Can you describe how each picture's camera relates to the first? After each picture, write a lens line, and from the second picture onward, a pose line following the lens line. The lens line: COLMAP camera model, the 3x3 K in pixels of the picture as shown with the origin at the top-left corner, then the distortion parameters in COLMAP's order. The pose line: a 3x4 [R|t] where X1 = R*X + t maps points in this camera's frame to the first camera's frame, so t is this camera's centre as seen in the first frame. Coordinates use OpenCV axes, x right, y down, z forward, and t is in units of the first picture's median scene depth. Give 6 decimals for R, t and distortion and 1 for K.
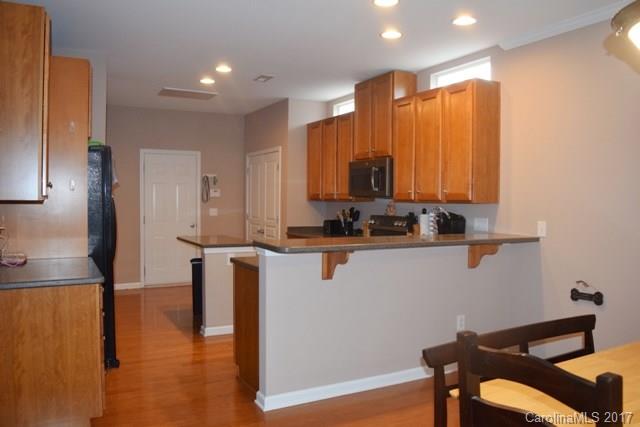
lens RADIAL K [[507.7, 0, 320.0], [0, 507.7, 213.5], [0, 0, 1]] dist [-0.001704, -0.000717]
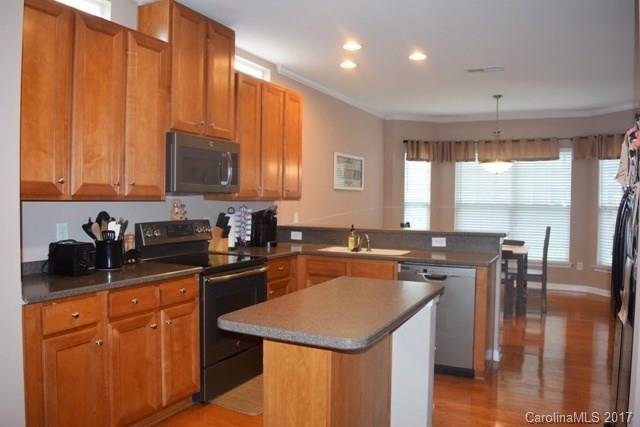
lens RADIAL K [[498.8, 0, 320.0], [0, 498.8, 213.5], [0, 0, 1]] dist [-0.106955, 0.000815]
pose [[-0.569451, -0.038266, 0.821134, -0.492274], [0.008259, 0.998599, 0.052263, -0.036527], [-0.821984, 0.036543, -0.568338, 1.178426]]
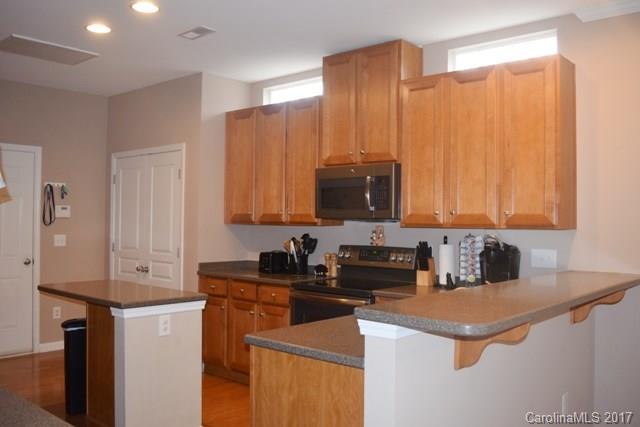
lens RADIAL K [[582.8, 0, 320.0], [0, 582.8, 213.5], [0, 0, 1]] dist [-0.039298, -0.004429]
pose [[0.941346, 0.007681, 0.337357, -0.201483], [0.005457, 0.999264, -0.037978, -0.010187], [-0.337400, 0.037592, 0.940610, 0.259964]]
